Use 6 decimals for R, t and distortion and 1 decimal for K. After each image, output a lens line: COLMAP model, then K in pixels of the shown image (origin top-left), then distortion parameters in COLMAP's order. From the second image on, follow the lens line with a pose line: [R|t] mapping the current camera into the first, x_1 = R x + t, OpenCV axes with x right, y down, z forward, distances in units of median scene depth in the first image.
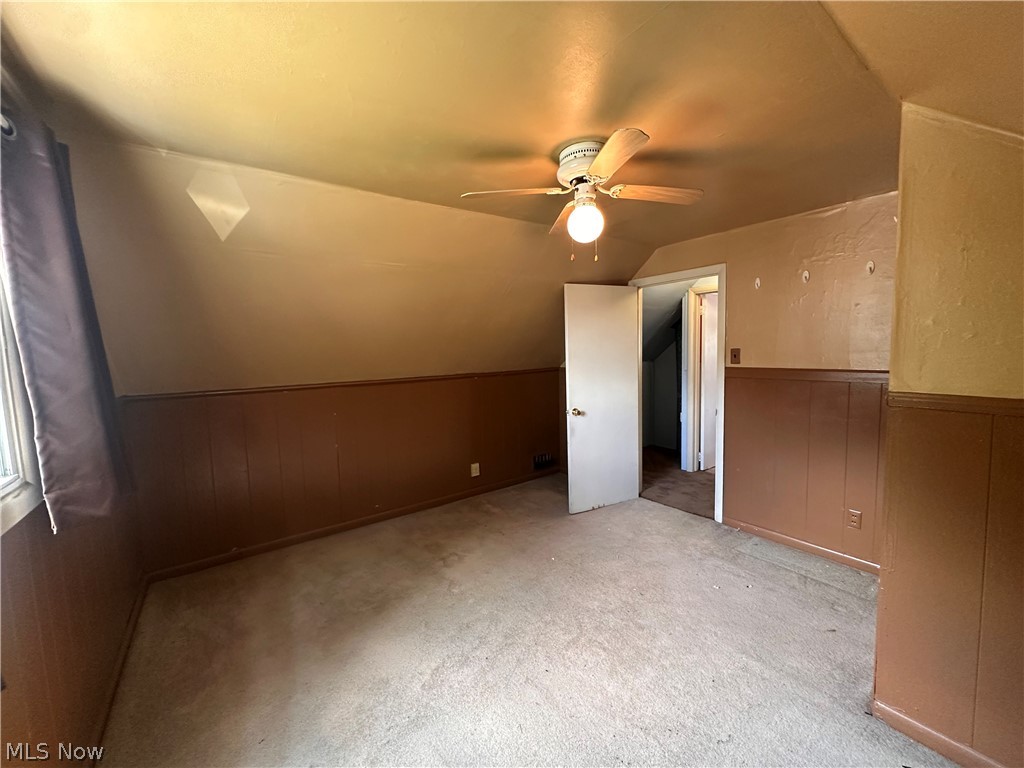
lens RADIAL K [[408.8, 0, 512.0], [0, 408.8, 384.0], [0, 0, 1]] dist [-0.003717, 0.000442]
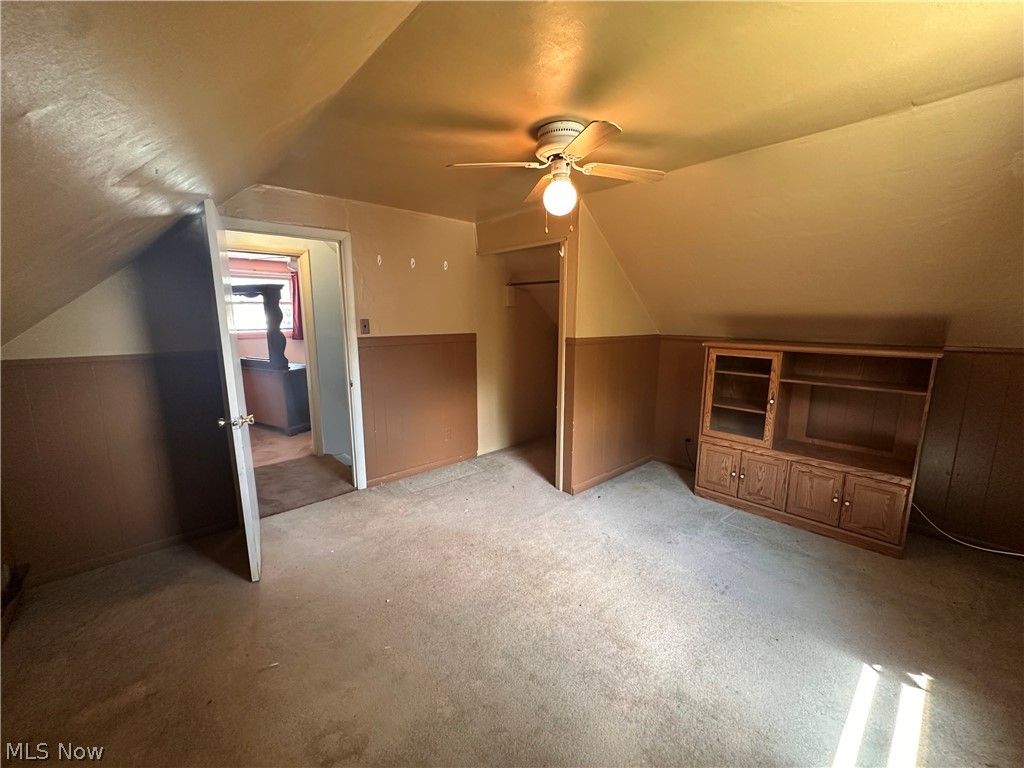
lens RADIAL K [[408.8, 0, 512.0], [0, 408.8, 384.0], [0, 0, 1]] dist [-0.003717, 0.000442]
pose [[-0.096864, -0.138025, 0.985681, -0.594875], [0.093649, 0.984680, 0.147088, -0.045728], [-0.990882, 0.106556, -0.082454, 0.794698]]
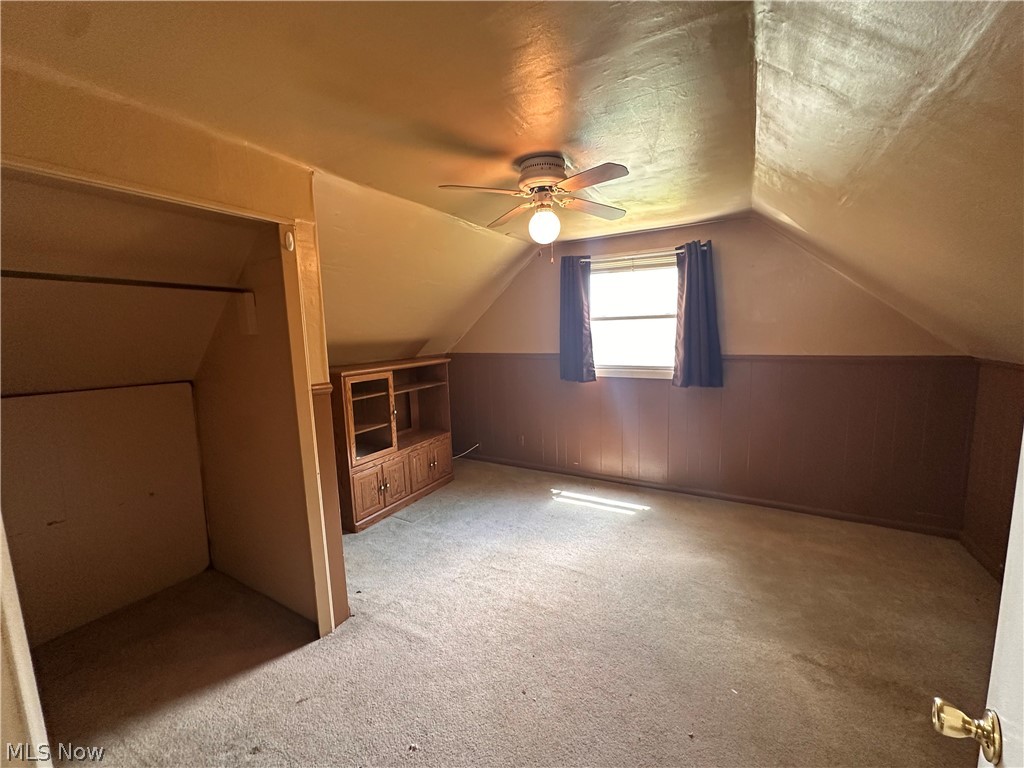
lens RADIAL K [[408.8, 0, 512.0], [0, 408.8, 384.0], [0, 0, 1]] dist [-0.003717, 0.000442]
pose [[-0.913906, 0.109720, -0.390816, 0.470886], [0.021234, 0.974381, 0.223900, -0.139814], [0.405370, 0.196325, -0.892822, 1.287296]]
